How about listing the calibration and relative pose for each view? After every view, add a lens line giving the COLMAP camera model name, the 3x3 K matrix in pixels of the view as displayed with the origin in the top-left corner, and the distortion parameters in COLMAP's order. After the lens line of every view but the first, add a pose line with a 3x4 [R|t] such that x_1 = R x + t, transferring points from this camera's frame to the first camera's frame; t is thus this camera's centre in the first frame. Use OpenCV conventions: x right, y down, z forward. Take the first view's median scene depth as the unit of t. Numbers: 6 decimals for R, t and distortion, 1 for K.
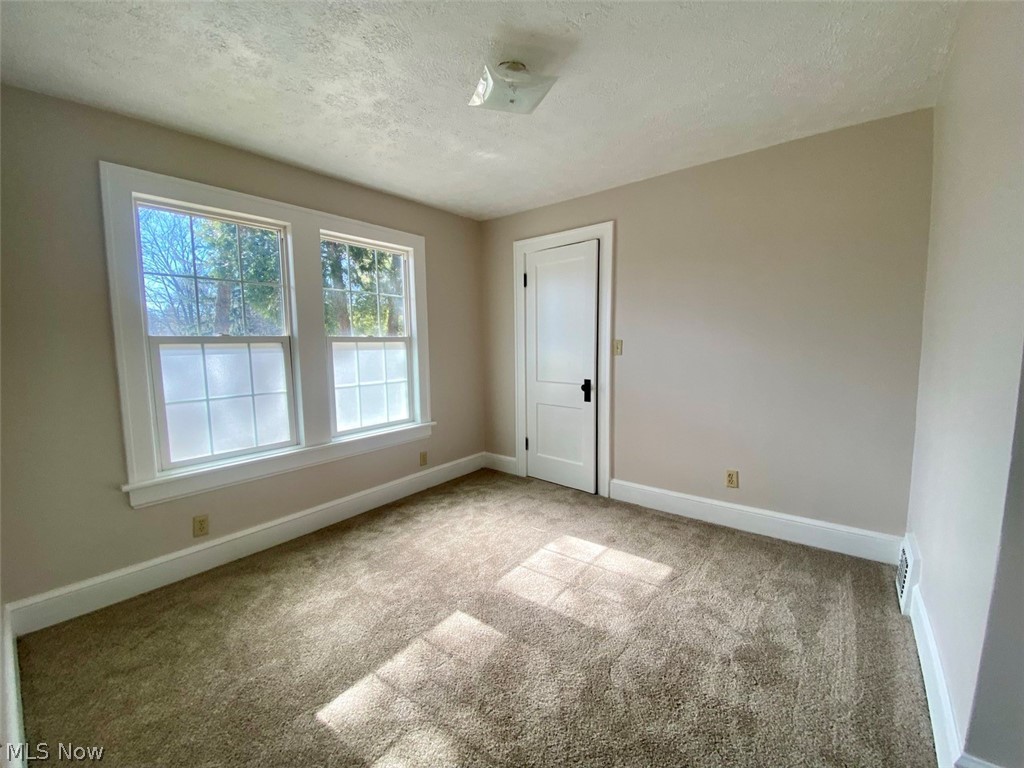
lens RADIAL K [[416.6, 0, 512.0], [0, 416.6, 380.9], [0, 0, 1]] dist [0.042953, -0.031717]
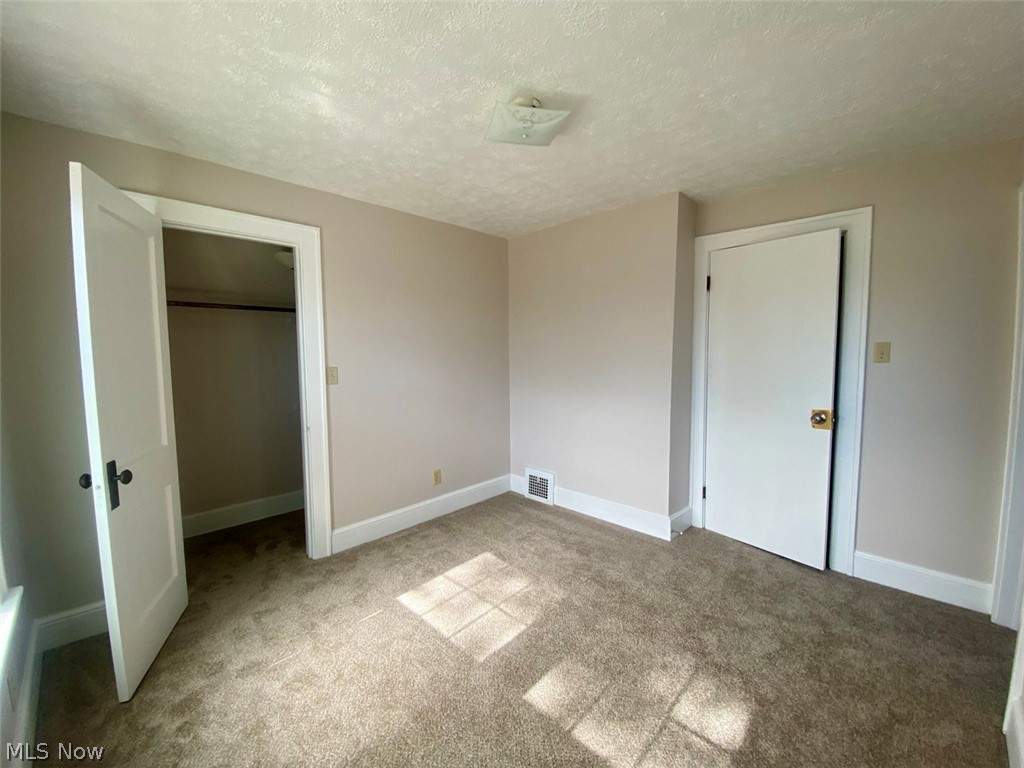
lens RADIAL K [[416.6, 0, 512.0], [0, 416.6, 380.9], [0, 0, 1]] dist [0.042953, -0.031717]
pose [[0.124697, -0.067294, 0.989910, -0.641532], [0.108025, 0.992687, 0.053875, -0.088734], [-0.986297, 0.100217, 0.131055, 0.591785]]
